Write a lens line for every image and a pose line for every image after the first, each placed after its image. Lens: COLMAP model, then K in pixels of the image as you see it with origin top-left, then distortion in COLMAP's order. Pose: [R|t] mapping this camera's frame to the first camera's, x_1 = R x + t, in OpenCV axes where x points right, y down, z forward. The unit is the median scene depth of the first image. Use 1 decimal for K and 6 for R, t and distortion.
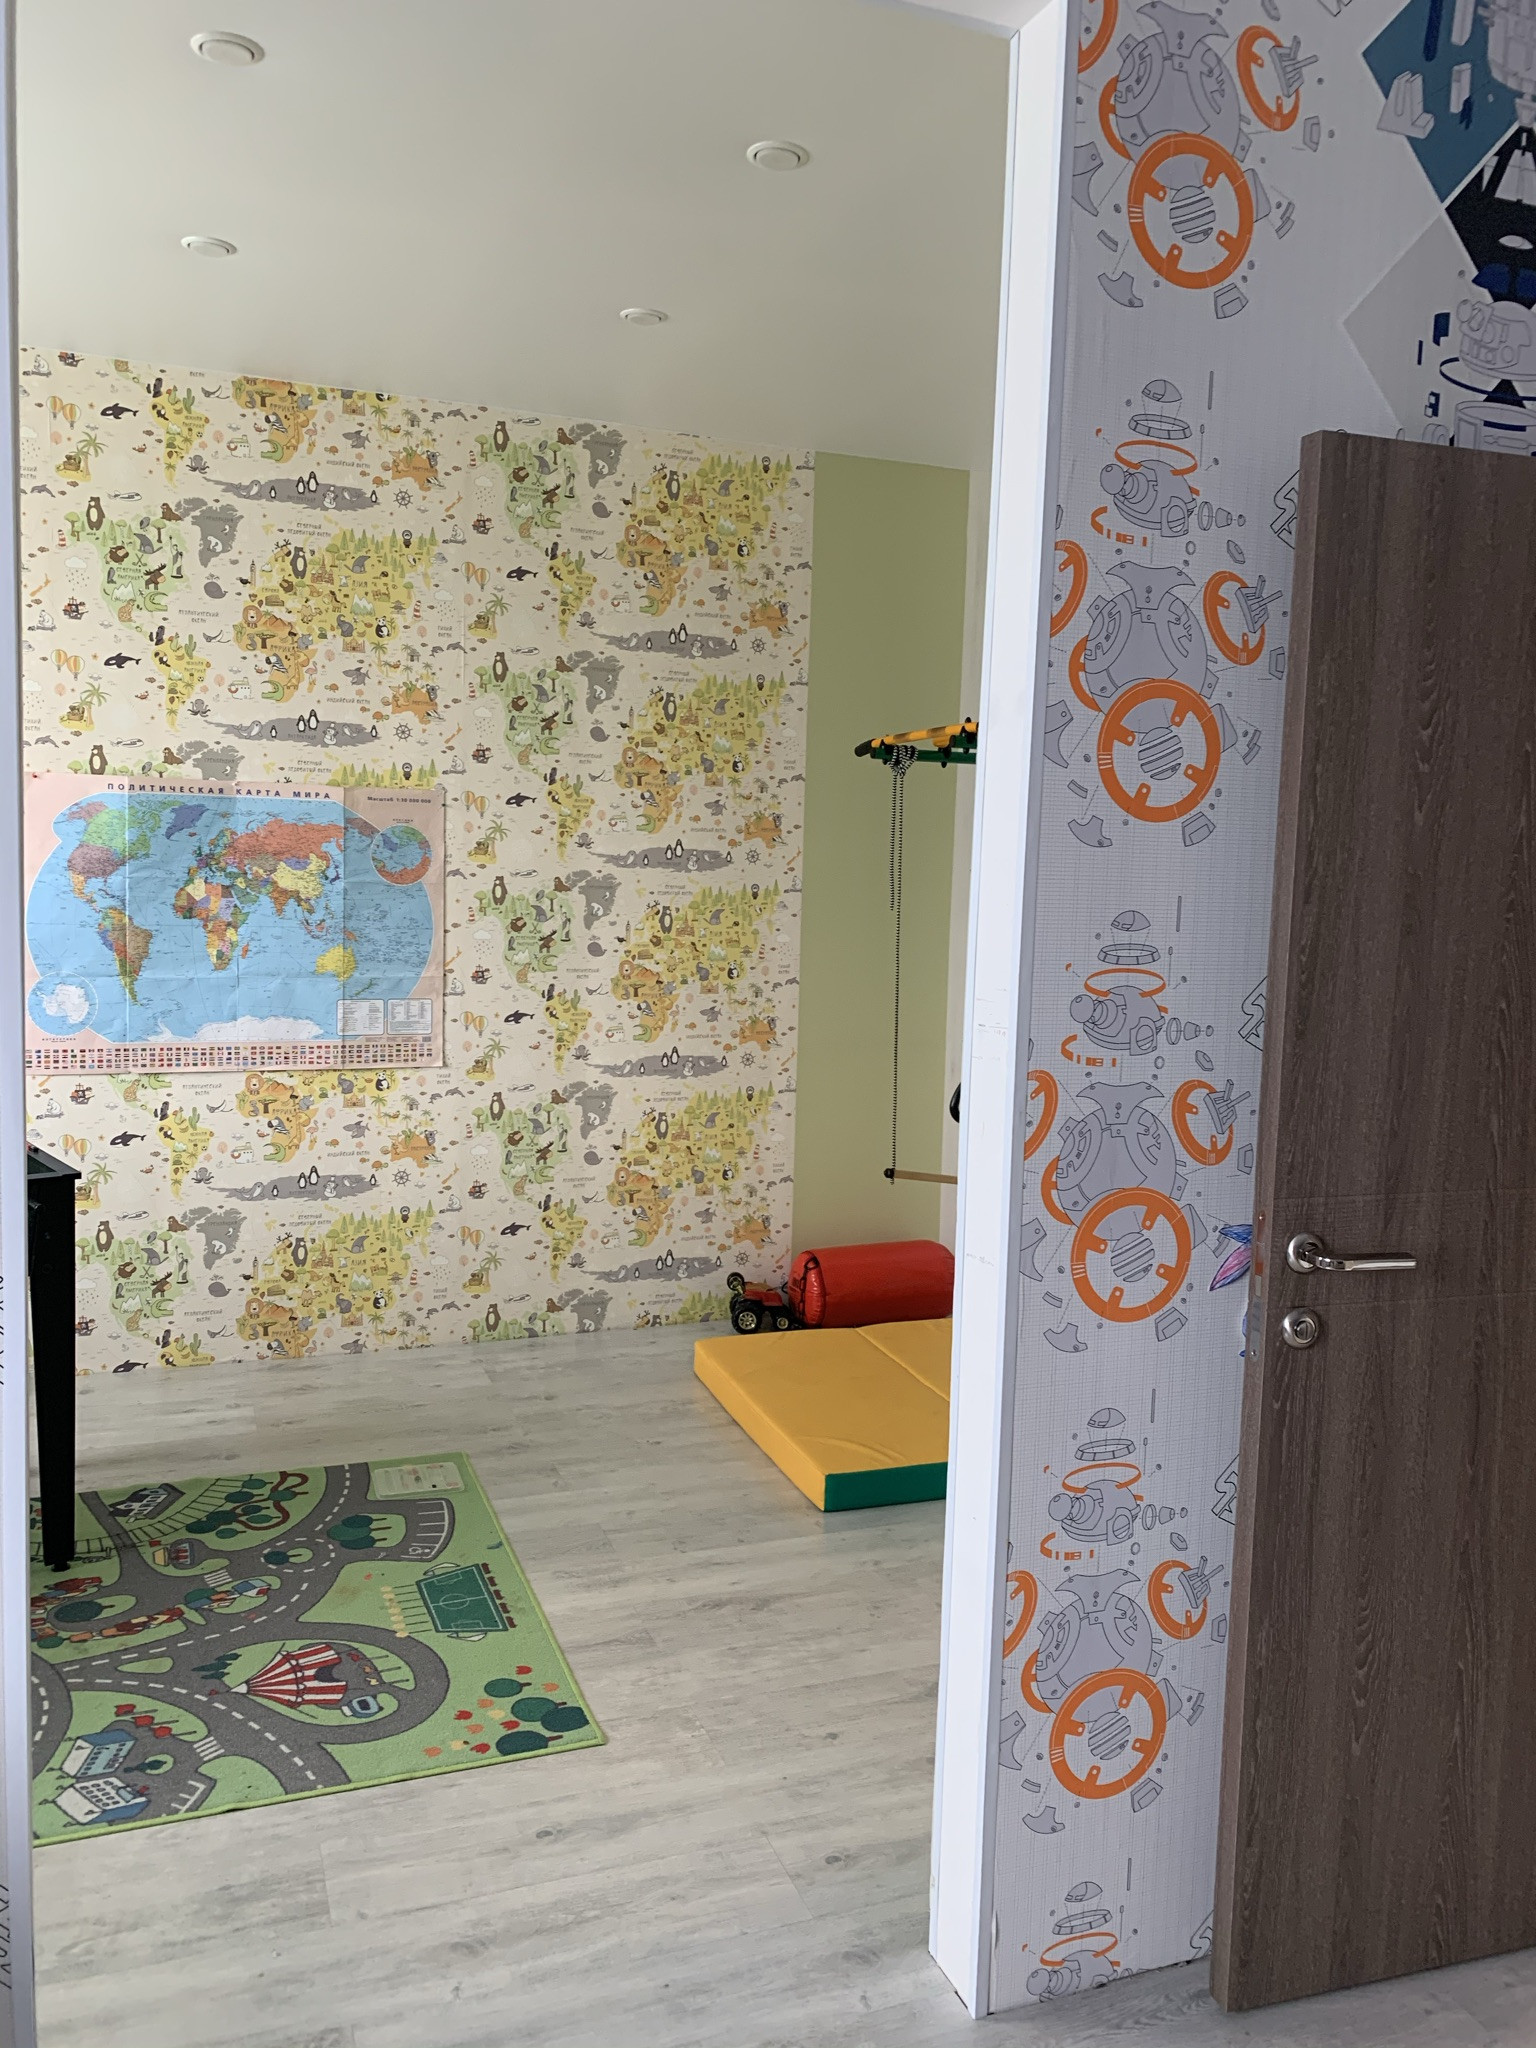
lens RADIAL K [[1560.2, 0, 742.3], [0, 1560.2, 1013.0], [0, 0, 1]] dist [0.094887, -0.122525]
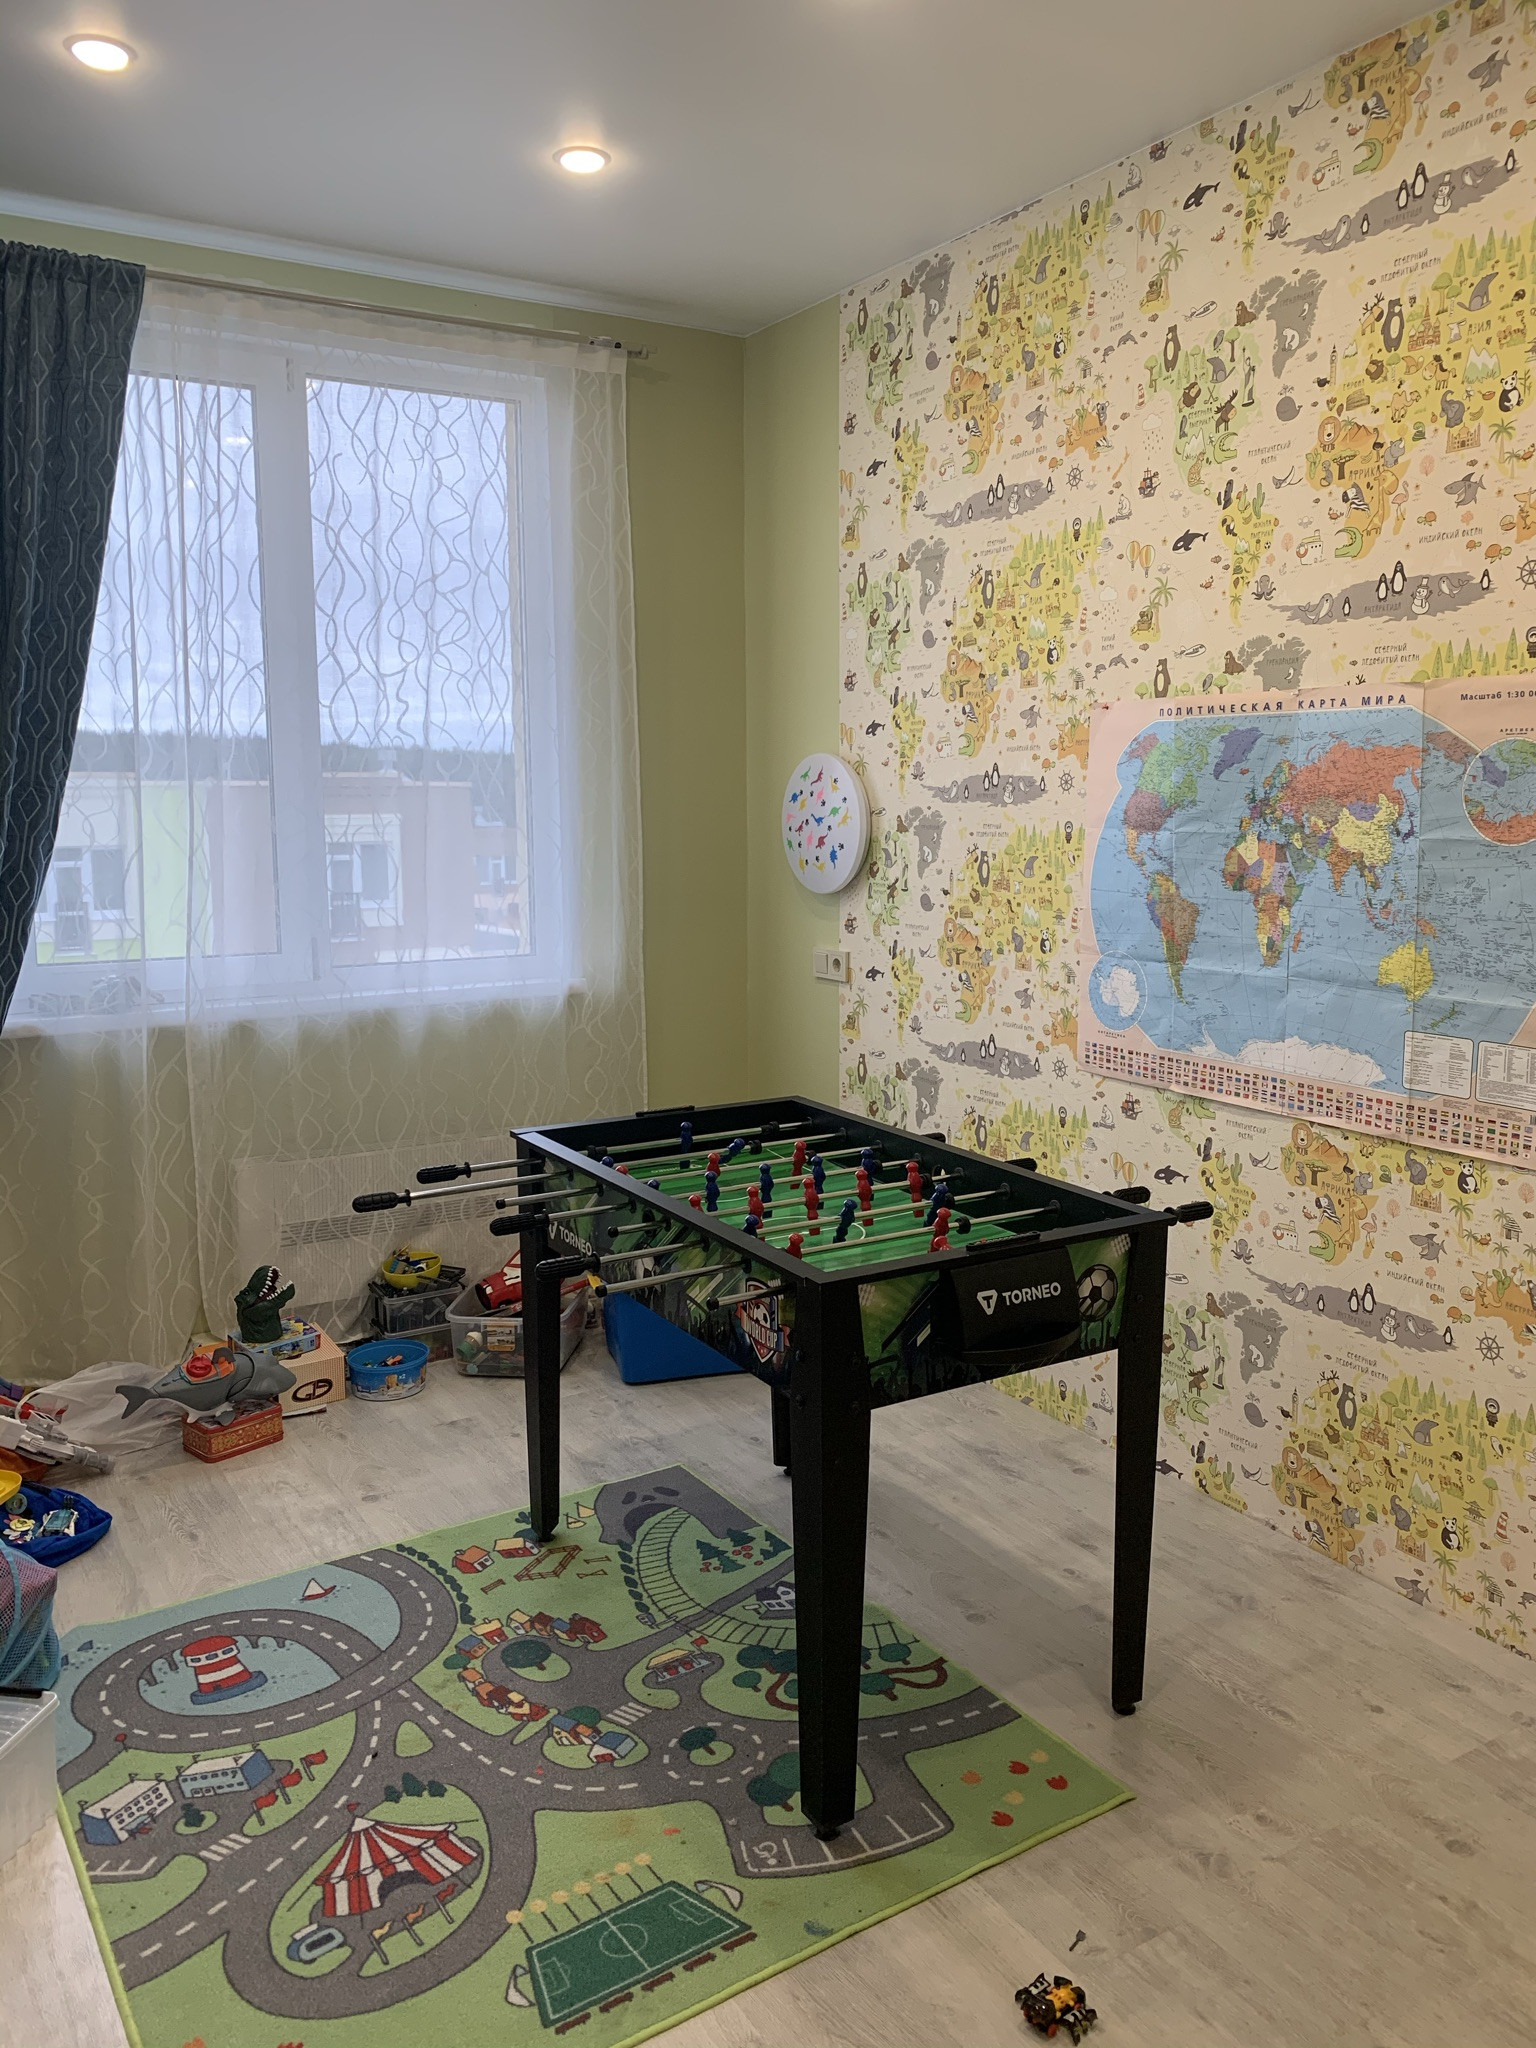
lens RADIAL K [[1560.2, 0, 742.3], [0, 1560.2, 1013.0], [0, 0, 1]] dist [0.094887, -0.122525]
pose [[0.228667, 0.110328, -0.967233, 0.293582], [-0.101067, 0.990879, 0.089131, -0.045698], [0.968244, 0.077374, 0.237731, 0.616409]]
